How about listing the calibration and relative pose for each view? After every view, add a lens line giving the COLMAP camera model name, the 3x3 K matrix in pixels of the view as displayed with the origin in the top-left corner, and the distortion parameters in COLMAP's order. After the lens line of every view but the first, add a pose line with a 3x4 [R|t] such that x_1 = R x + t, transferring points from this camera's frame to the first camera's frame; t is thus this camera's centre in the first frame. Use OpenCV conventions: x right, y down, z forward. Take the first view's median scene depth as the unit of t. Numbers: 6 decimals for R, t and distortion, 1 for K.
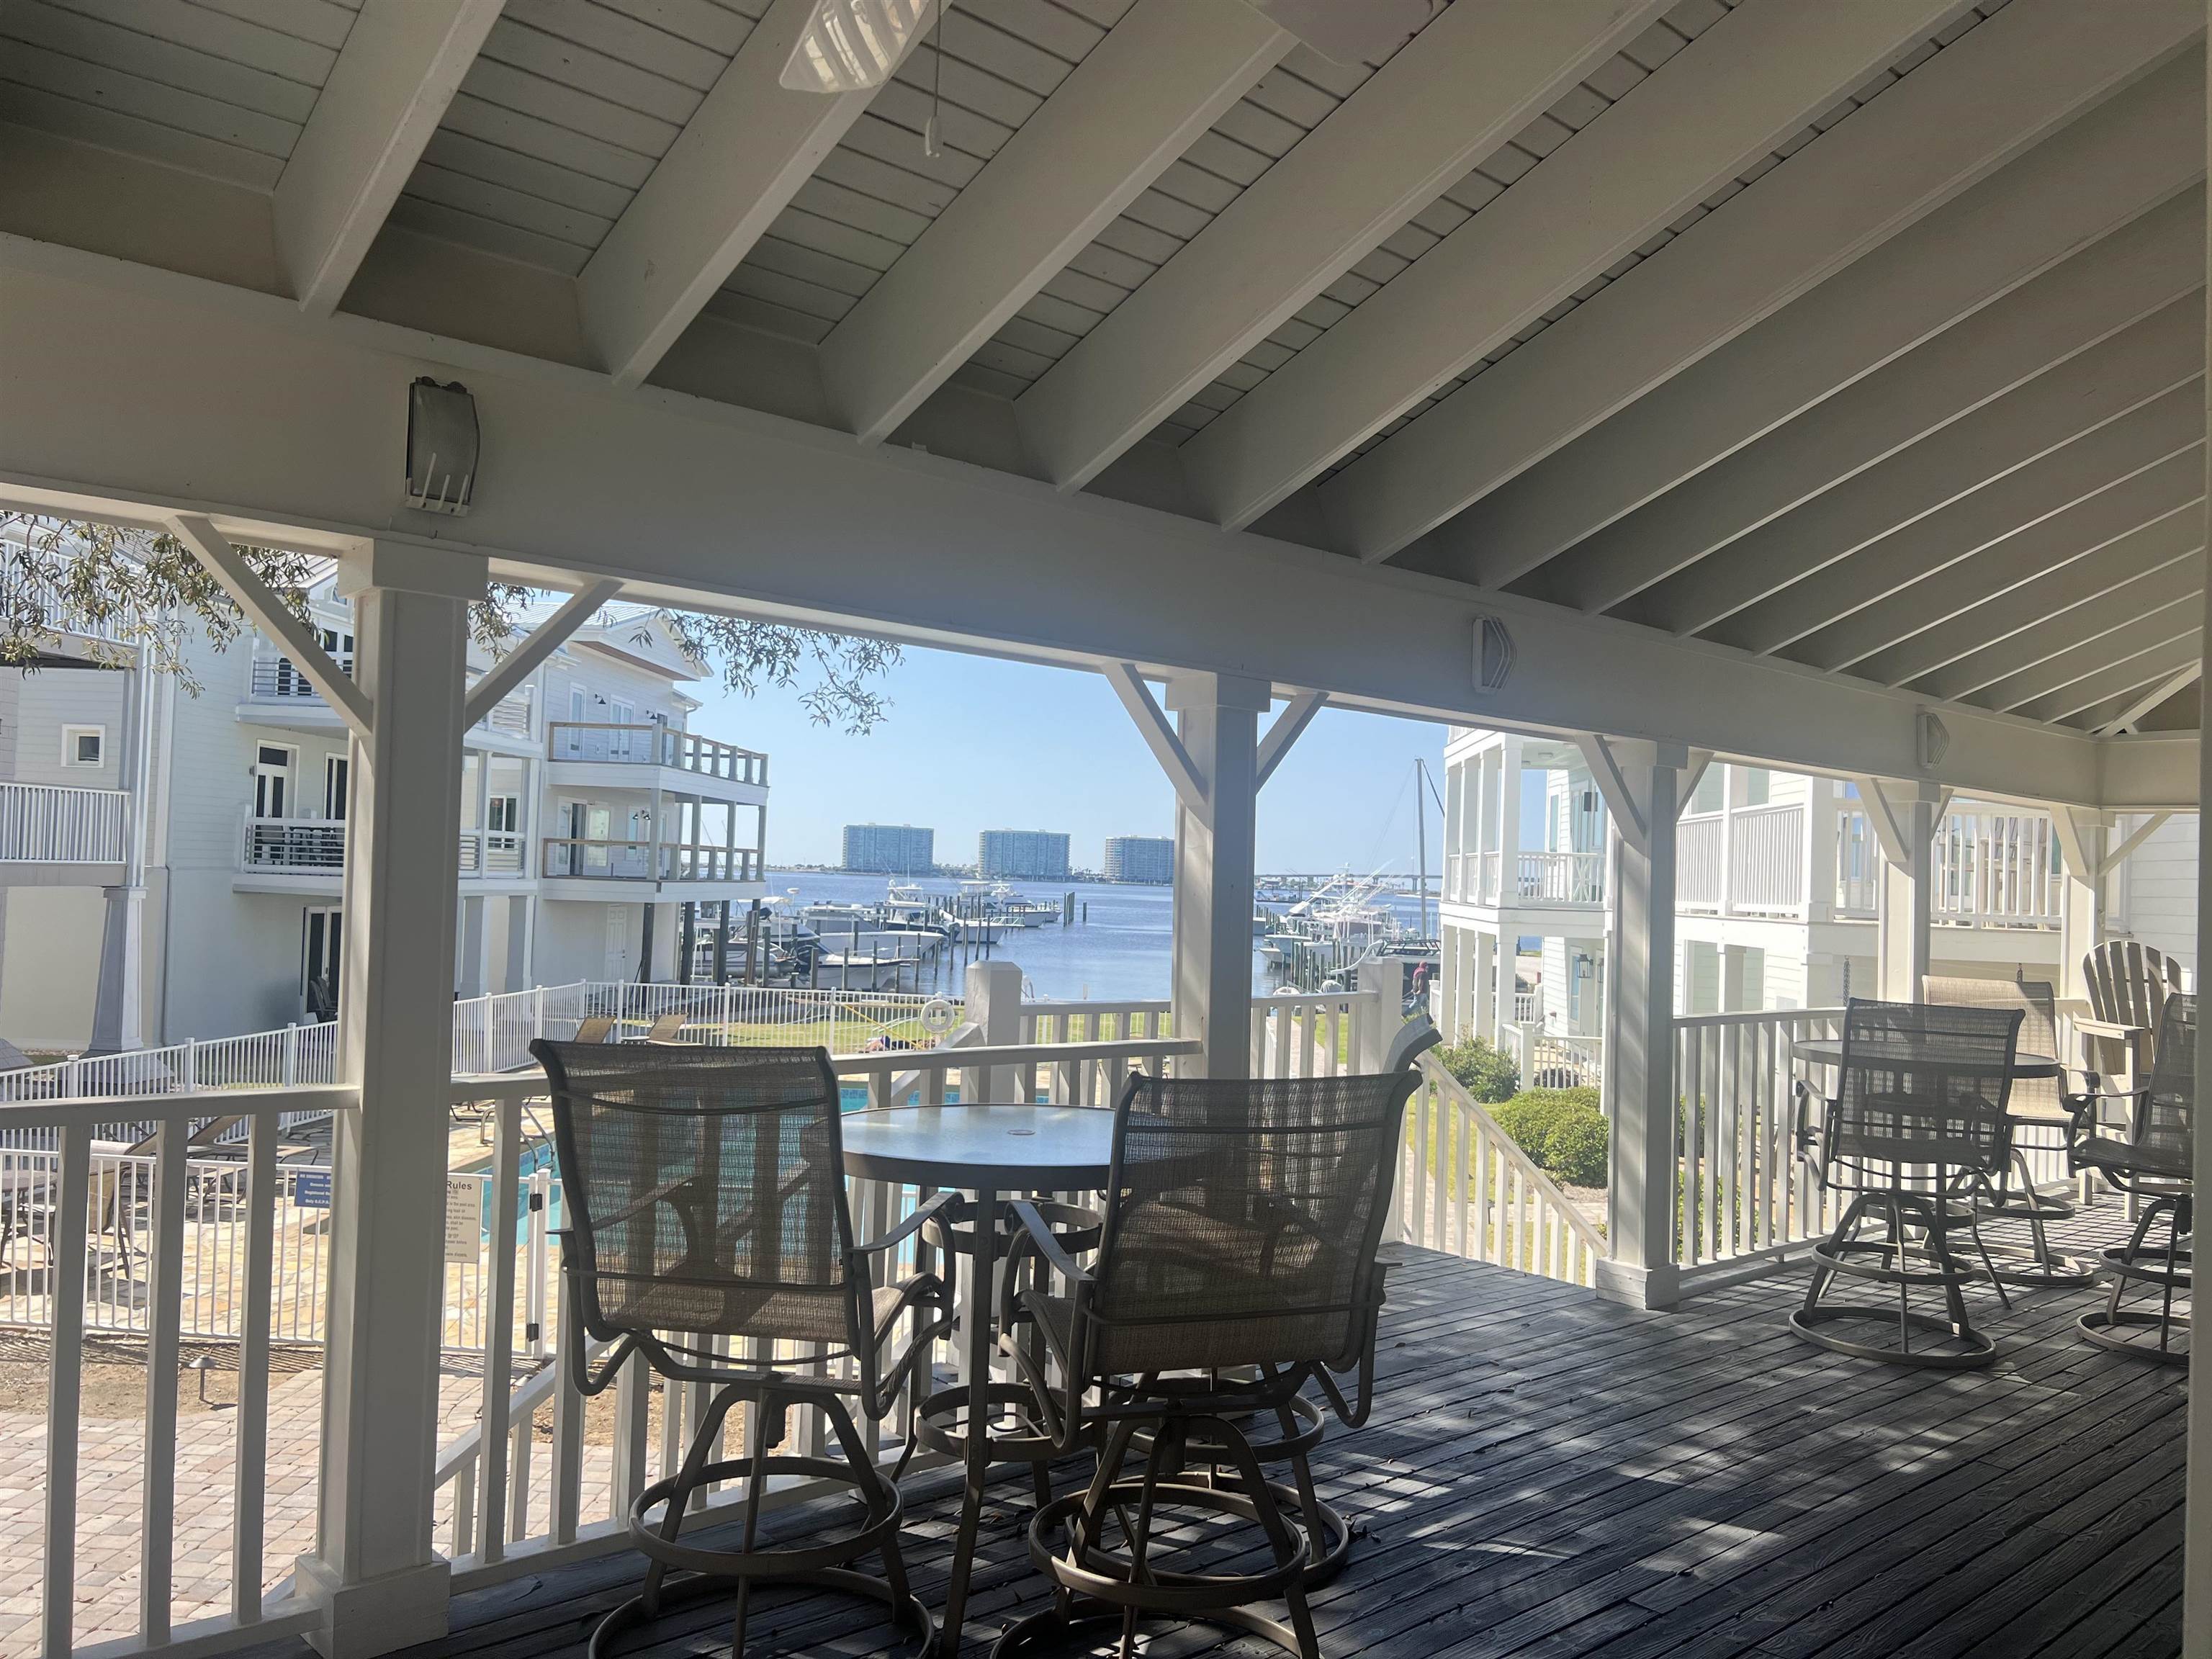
lens RADIAL K [[1684.7, 0, 1119.7], [0, 1684.7, 839.8], [0, 0, 1]] dist [0.076479, -0.074142]
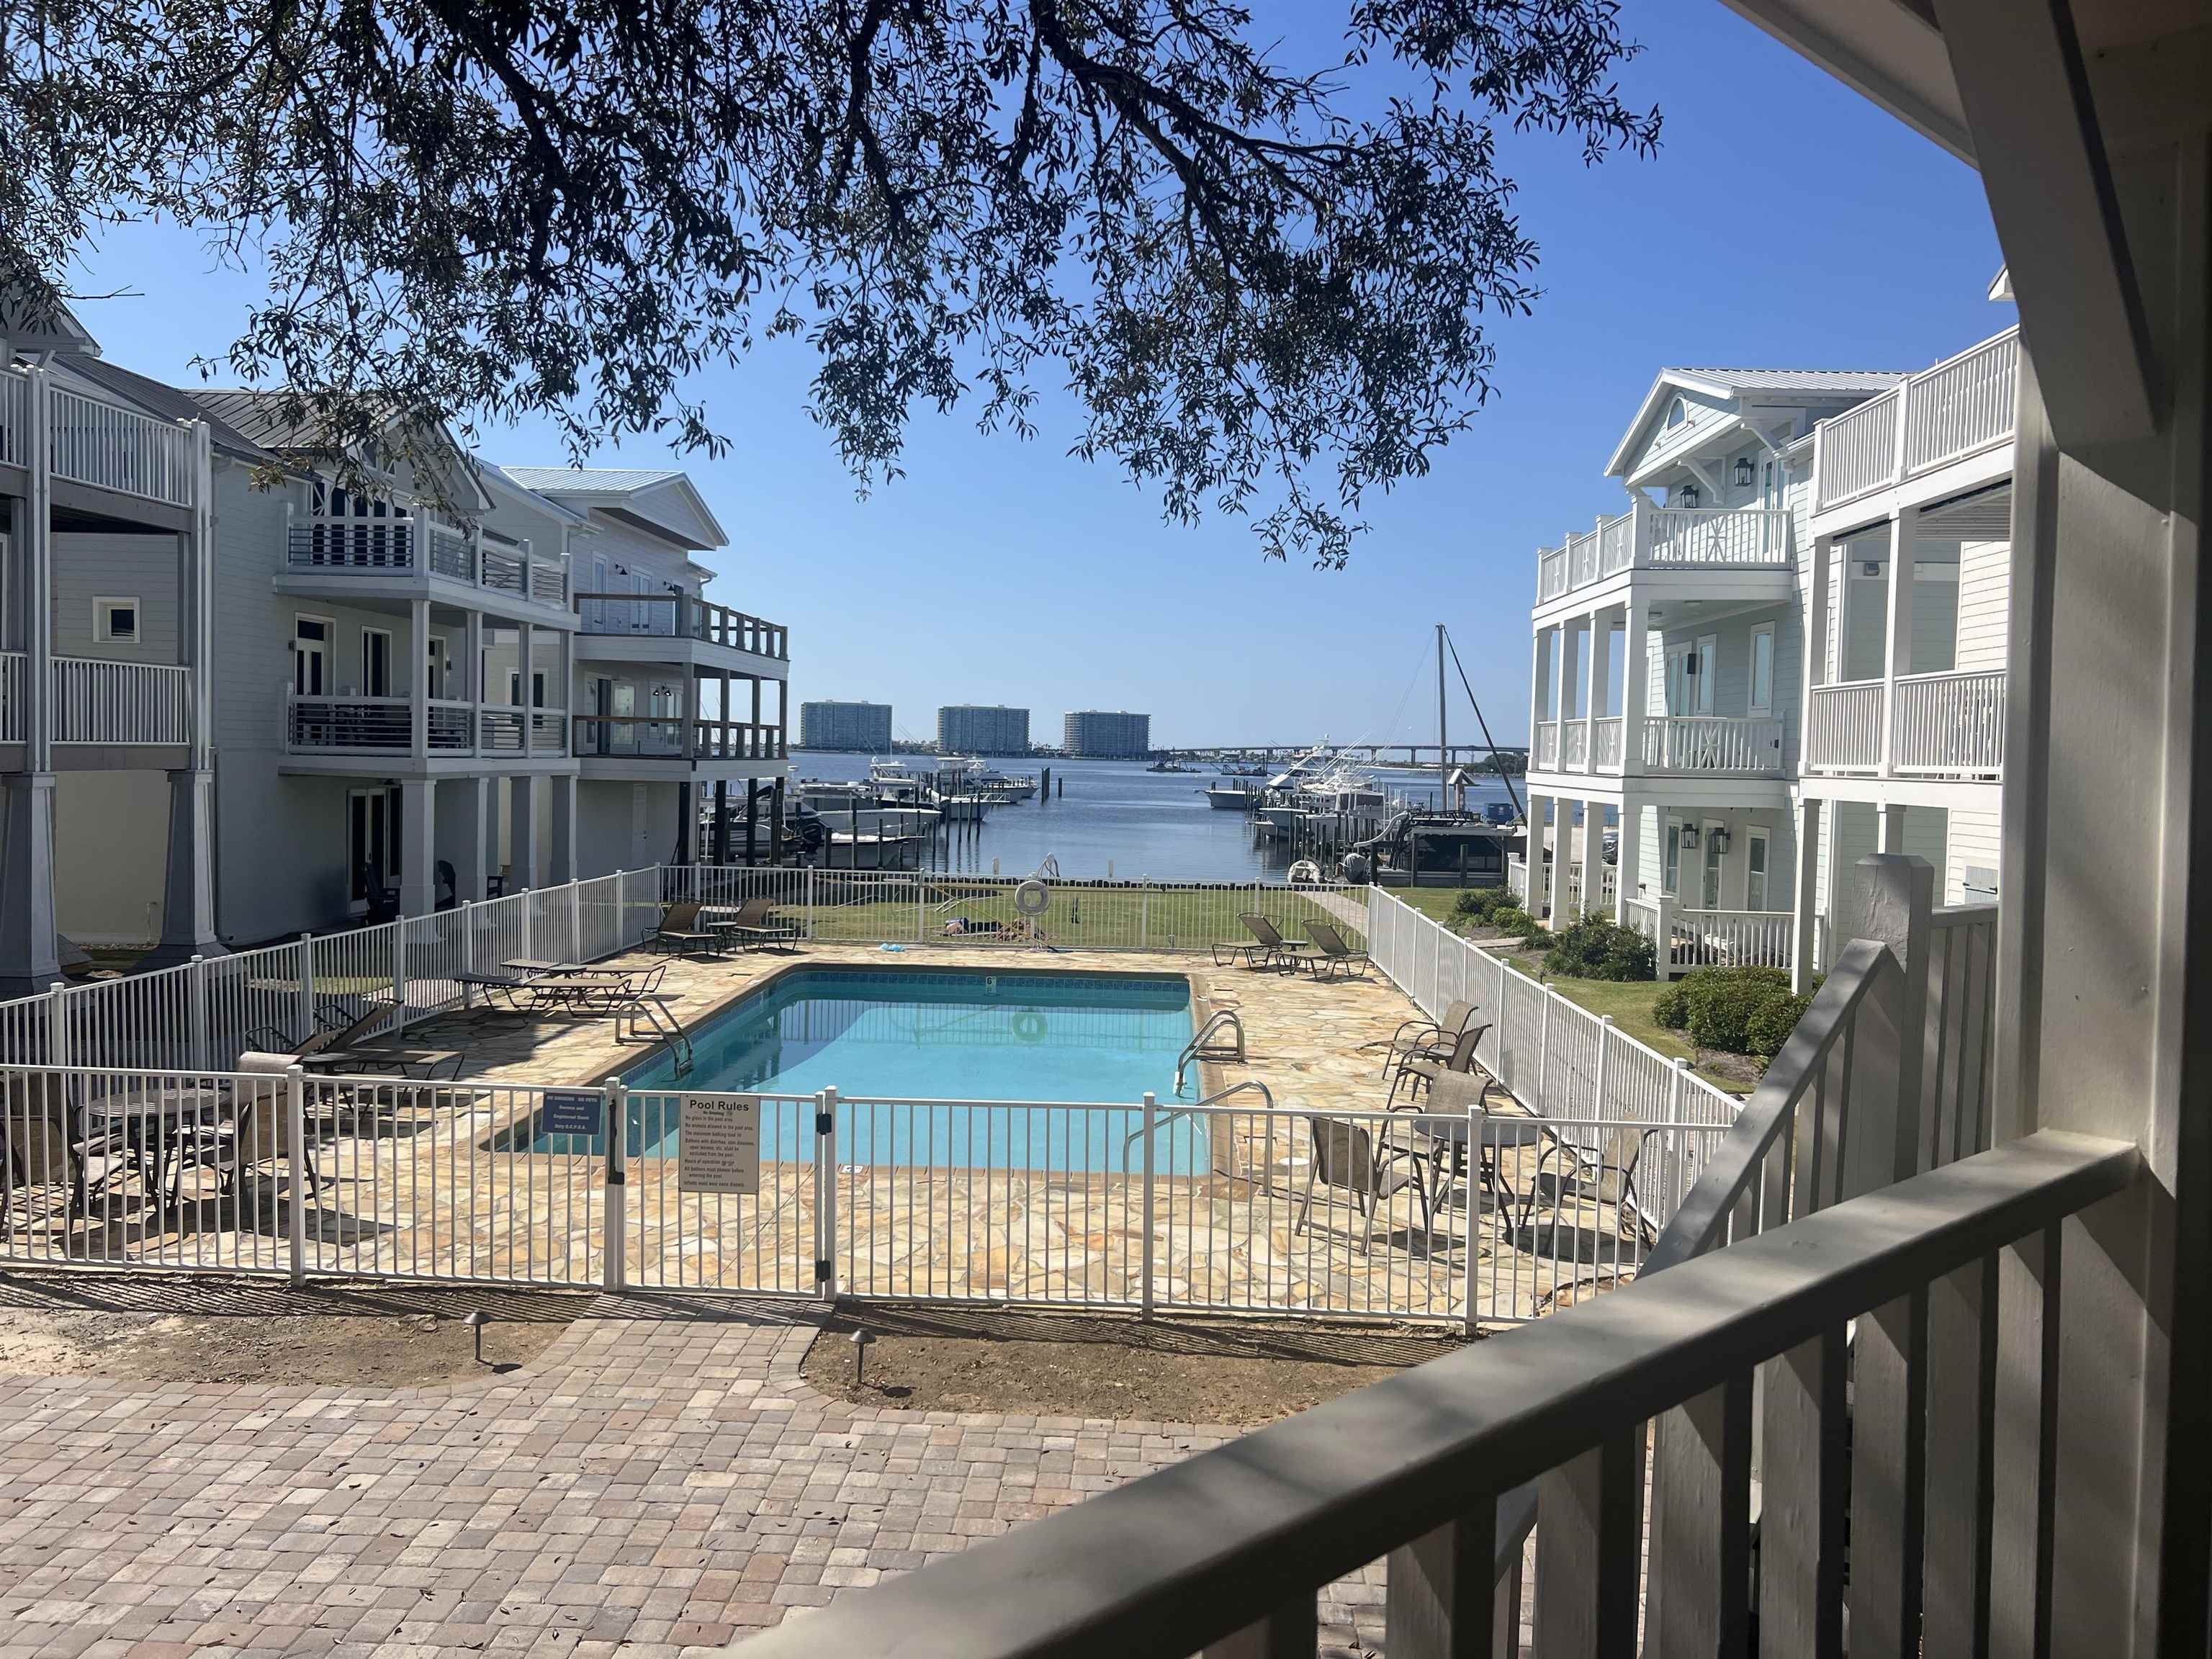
lens RADIAL K [[1682.7, 0, 1106.0], [0, 1682.7, 829.5], [0, 0, 1]] dist [0.049432, -0.007730]
pose [[0.999783, -0.012603, 0.016599, -0.049715], [0.011438, 0.997584, 0.068524, 0.000947], [-0.017422, -0.068319, 0.997511, 0.034066]]
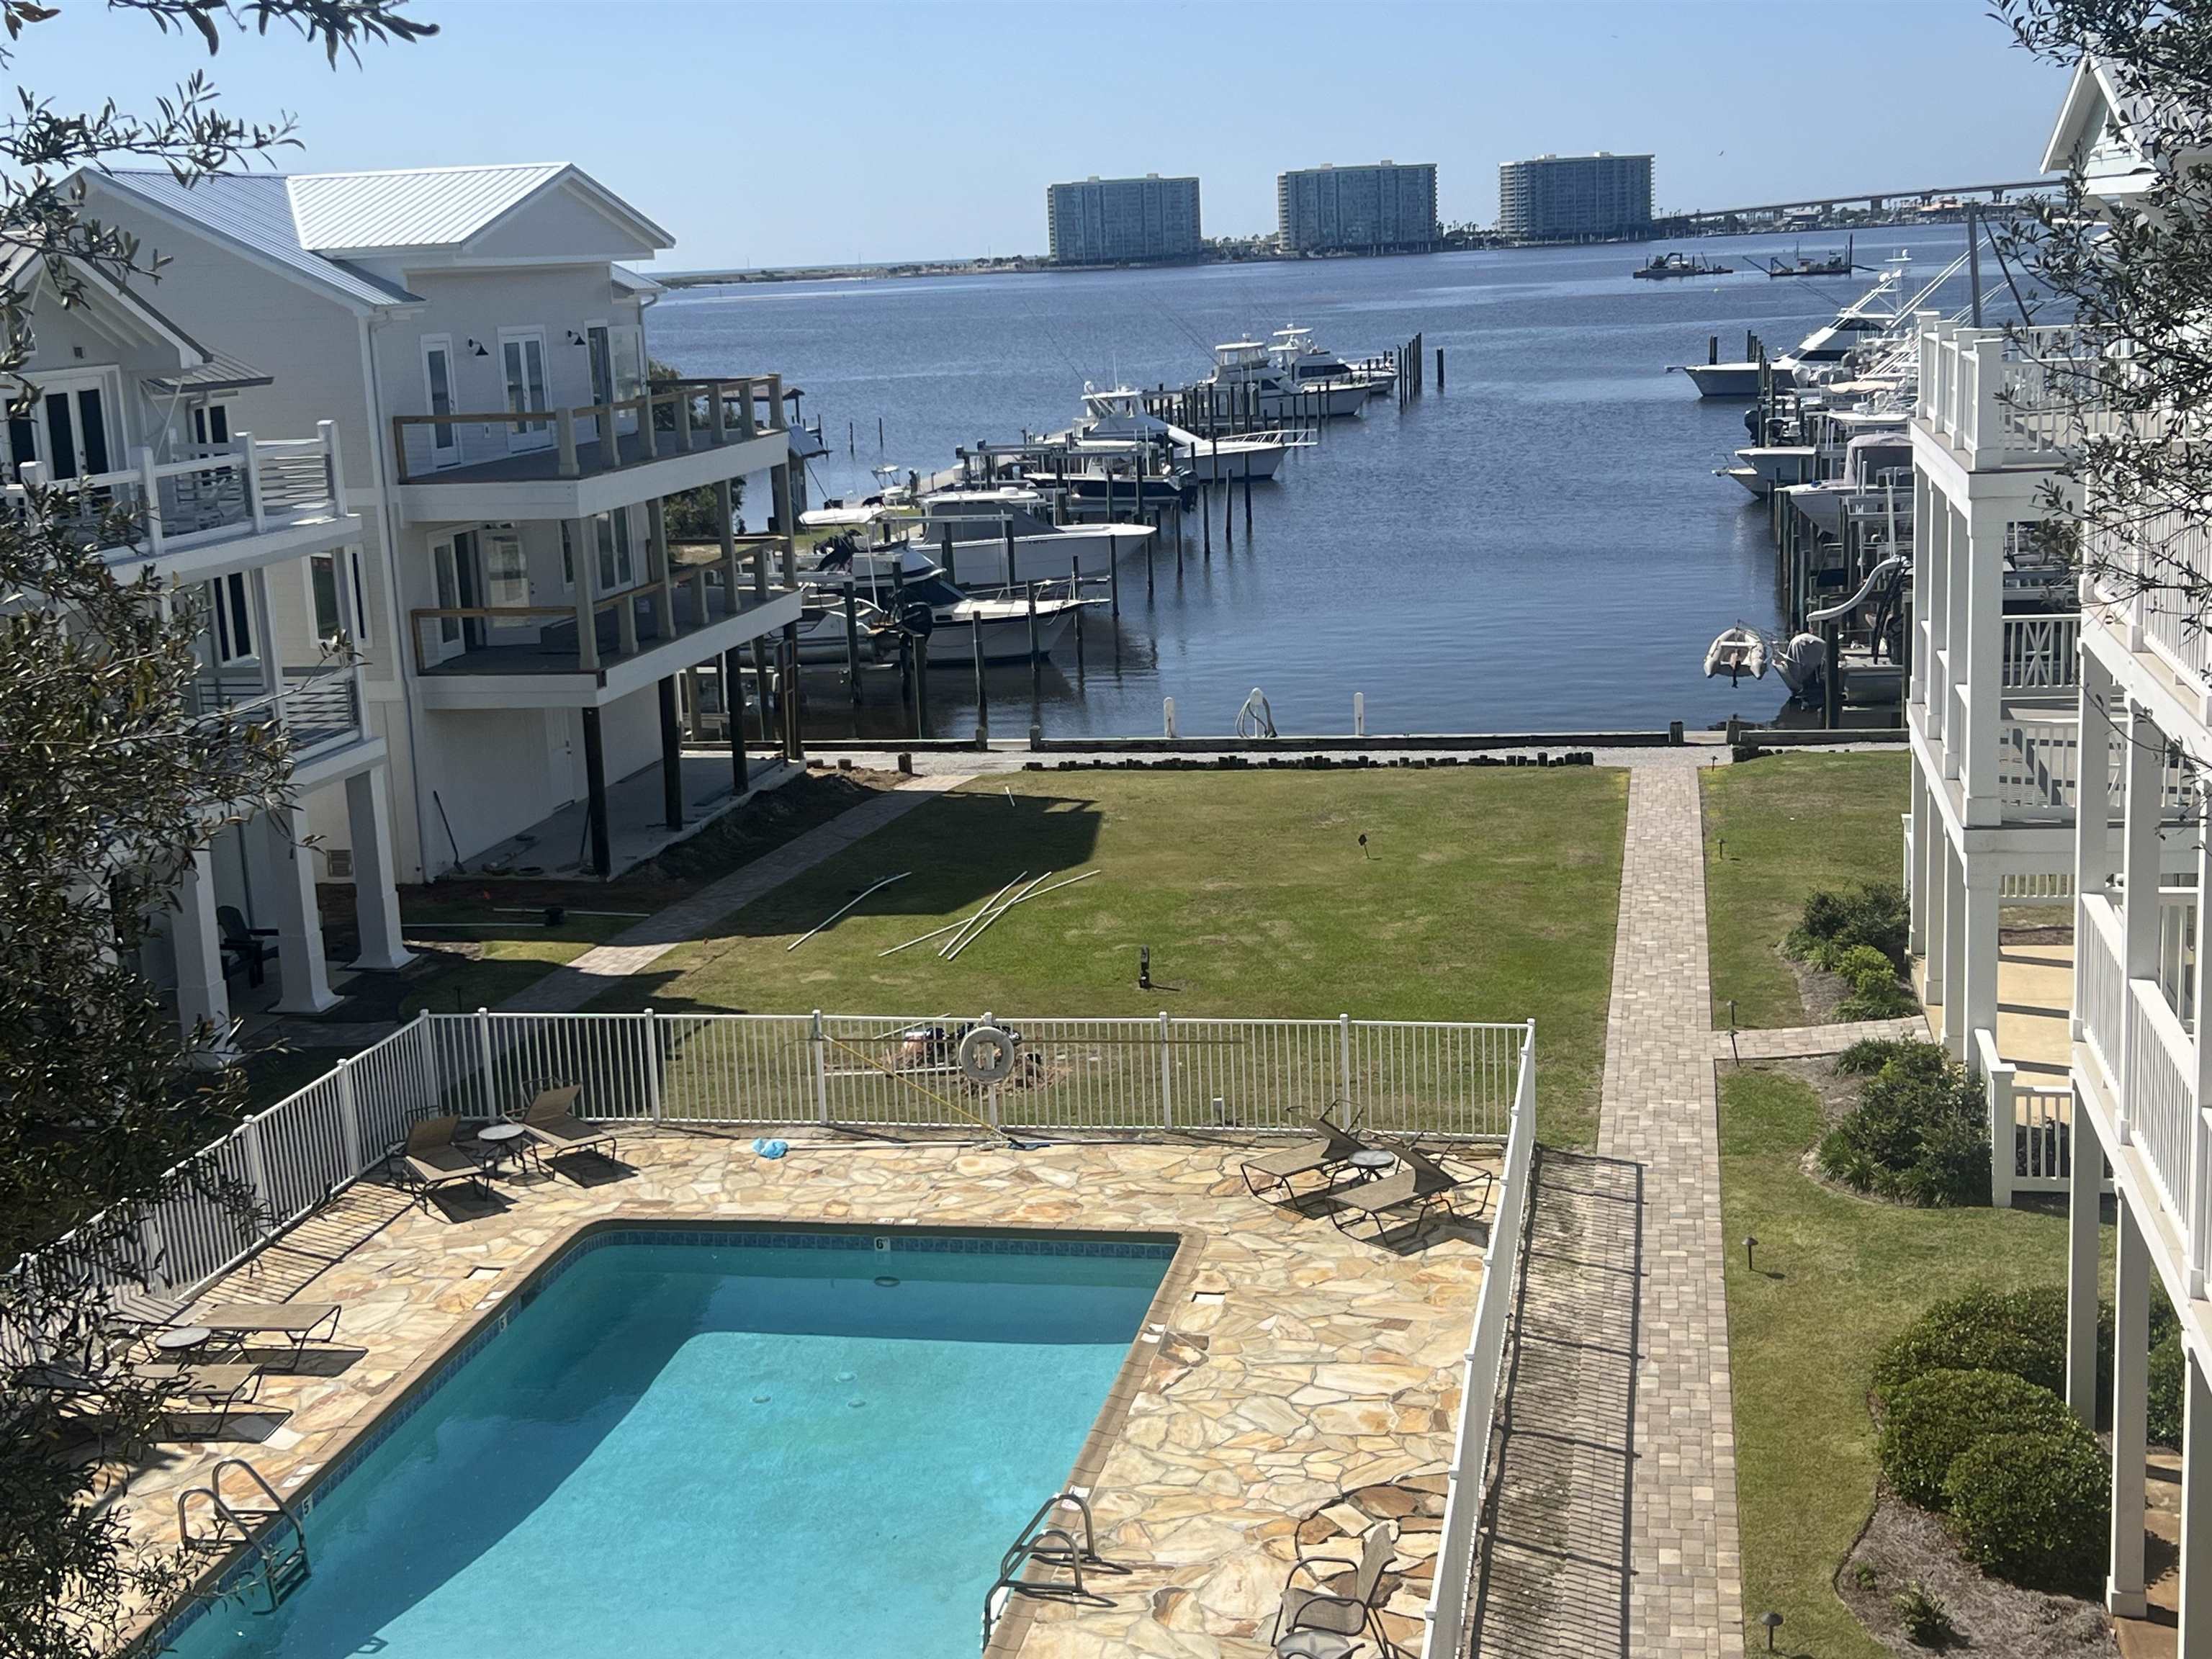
lens RADIAL K [[2807.4, 0, 1106.0], [0, 2807.4, 829.5], [0, 0, 1]] dist [0.207138, -0.693061]
pose [[0.986286, -0.048104, -0.157878, 0.058196], [0.082324, 0.972474, 0.217985, -0.114965], [0.143046, -0.227992, 0.963098, 0.035096]]
